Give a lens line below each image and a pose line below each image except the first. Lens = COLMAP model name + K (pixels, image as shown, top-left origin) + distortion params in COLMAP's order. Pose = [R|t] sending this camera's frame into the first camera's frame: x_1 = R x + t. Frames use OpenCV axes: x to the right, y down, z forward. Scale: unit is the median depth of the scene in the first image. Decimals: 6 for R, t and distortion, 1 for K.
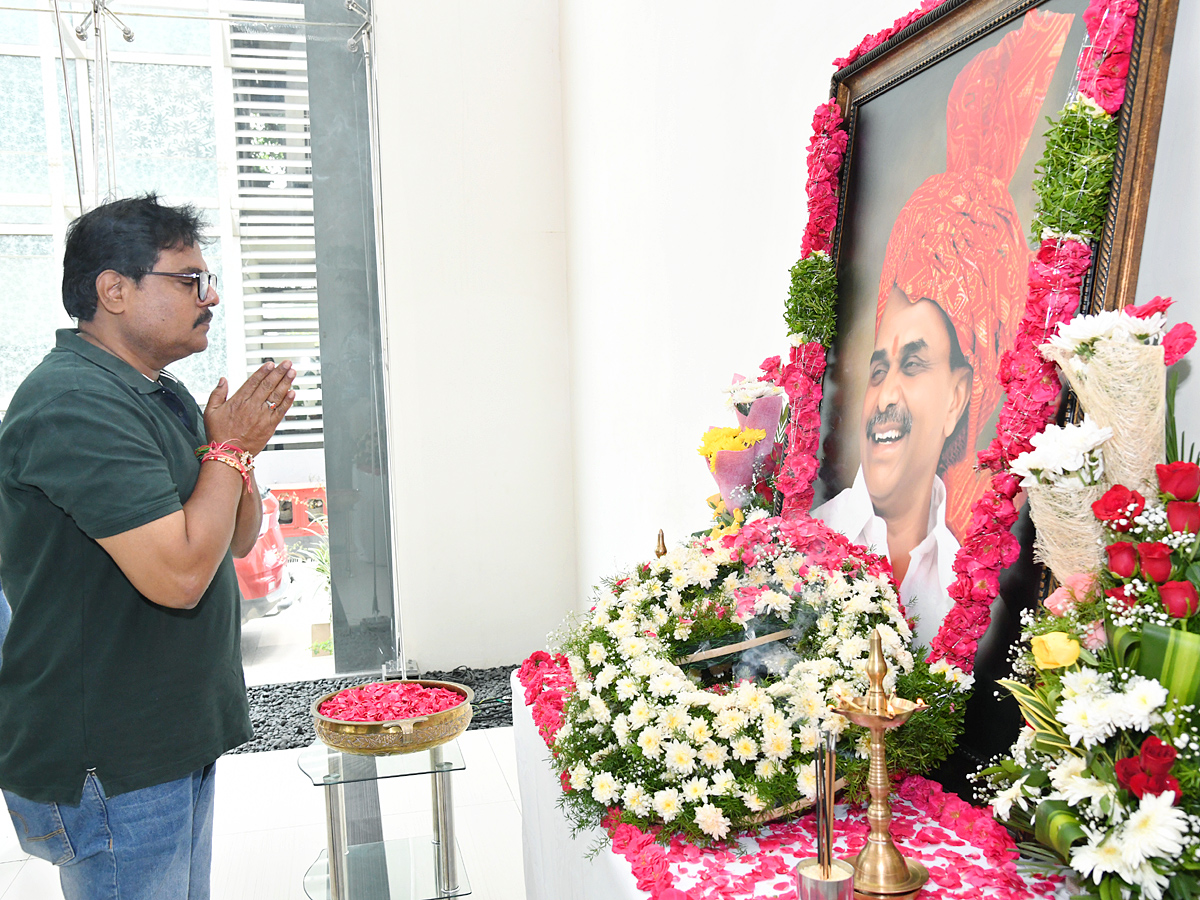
lens RADIAL K [[1126.7, 0, 625.0], [0, 1126.7, 452.7], [0, 0, 1]] dist [-0.049815, 0.104685]
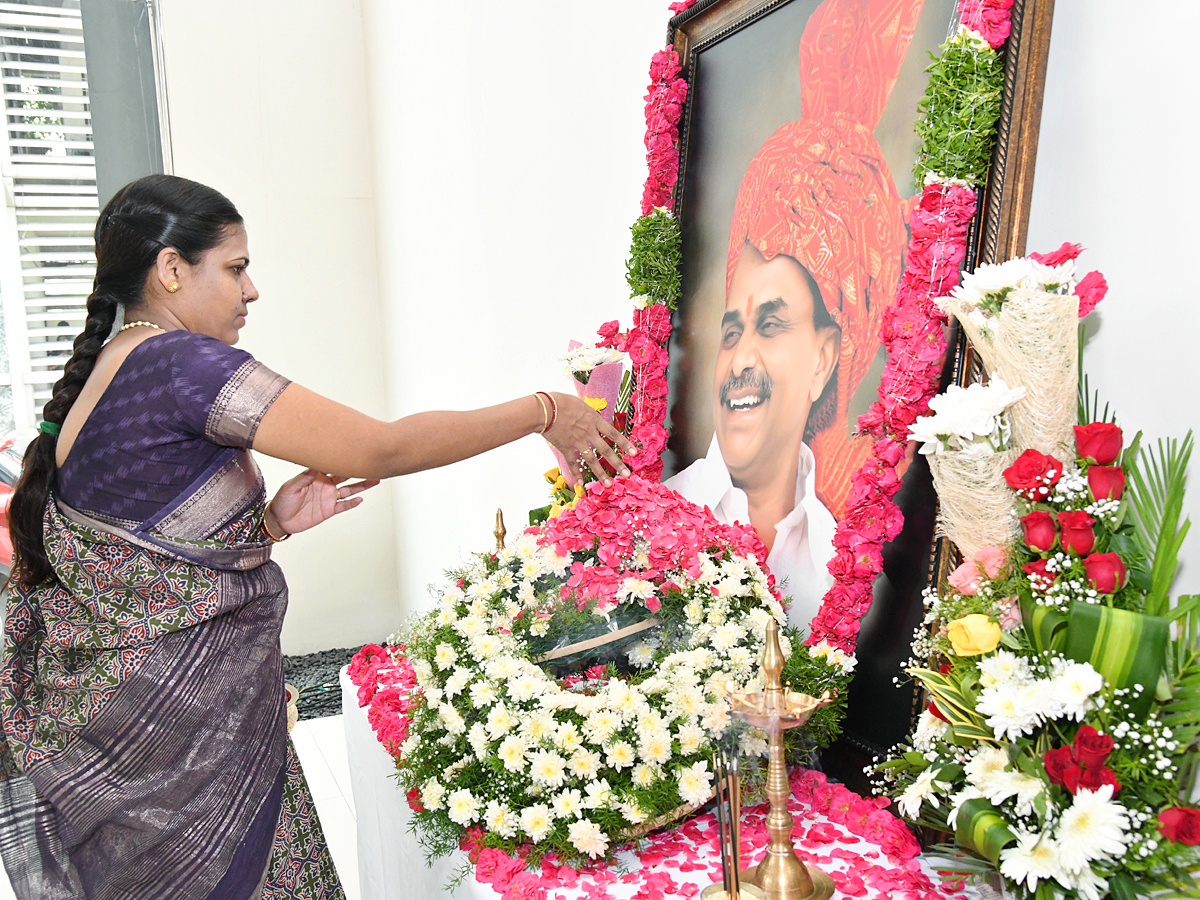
lens RADIAL K [[1107.1, 0, 601.1], [0, 1107.1, 451.7], [0, 0, 1]] dist [-0.063461, 0.115585]
pose [[0.988126, -0.031201, 0.150446, -0.034587], [0.027273, 0.999233, 0.028102, -0.003597], [-0.151207, -0.023665, 0.988219, 0.140492]]
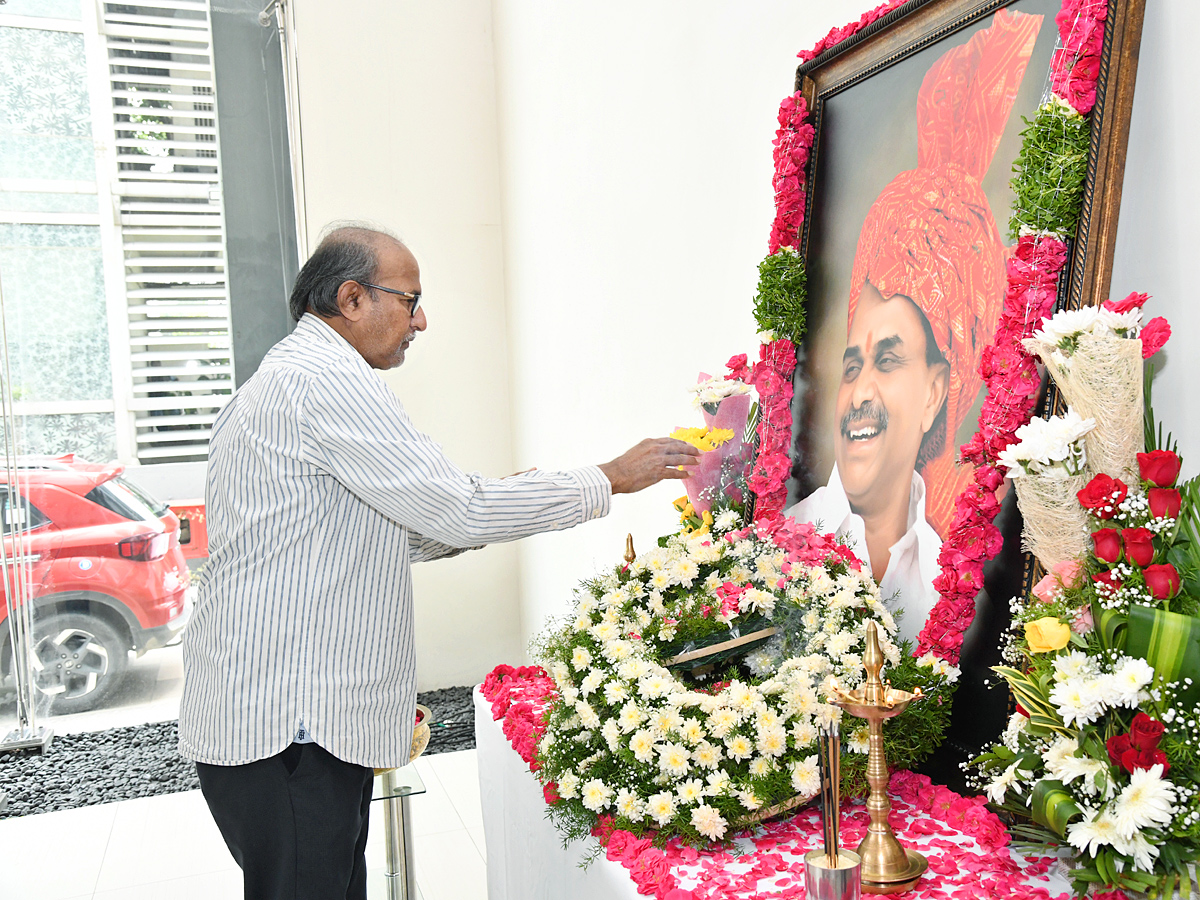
lens RADIAL K [[1201.8, 0, 682.6], [0, 1201.8, 450.1], [0, 0, 1]] dist [-0.027033, 0.125207]
pose [[0.994021, -0.015484, 0.108087, -0.054553], [0.016291, 0.999846, -0.006592, 0.006602], [-0.107968, 0.008313, 0.994120, -0.052856]]
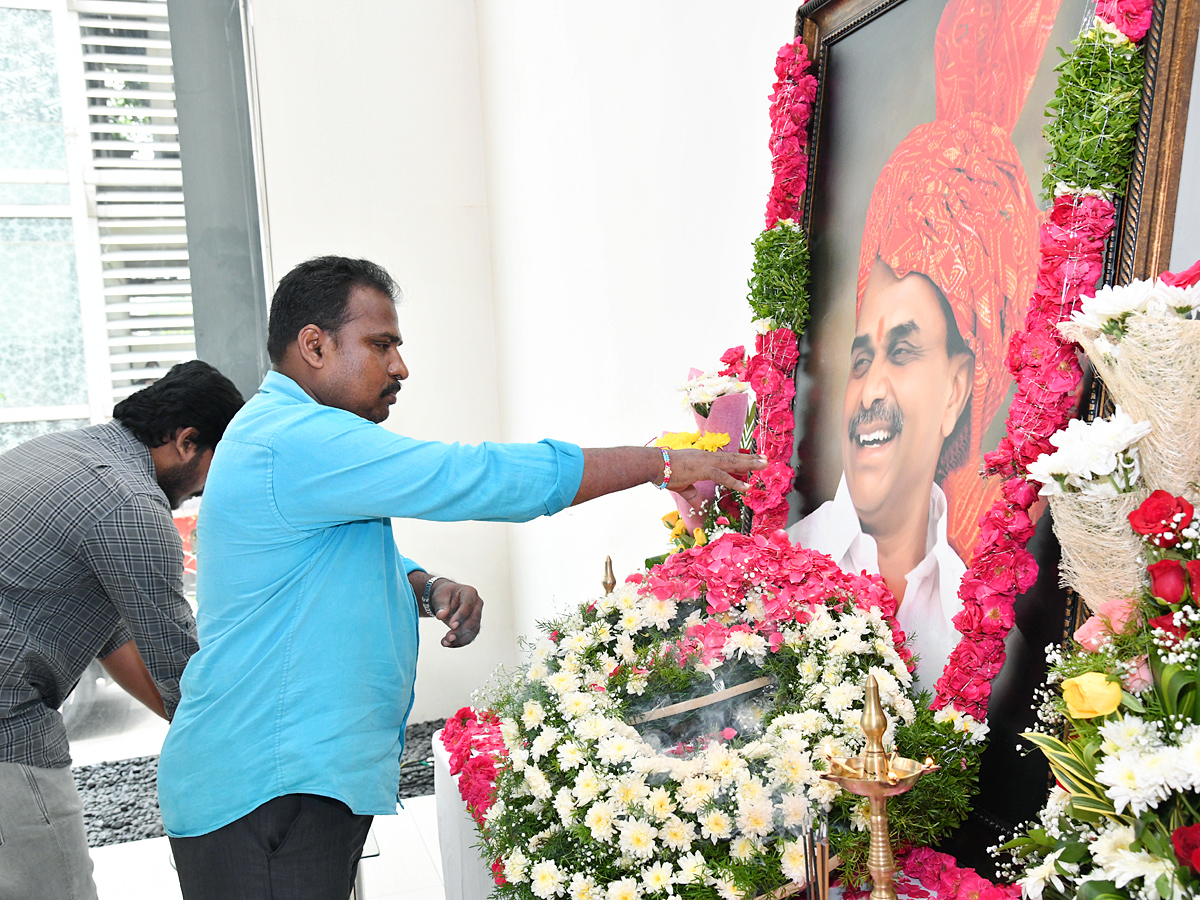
lens RADIAL K [[1302.3, 0, 641.1], [0, 1302.3, 452.1], [0, 0, 1]] dist [0.000605, 0.148803]
pose [[0.997985, -0.027989, 0.056950, 0.005439], [0.028404, 0.999575, -0.006490, -0.003411], [-0.056744, 0.008094, 0.998356, 0.052981]]
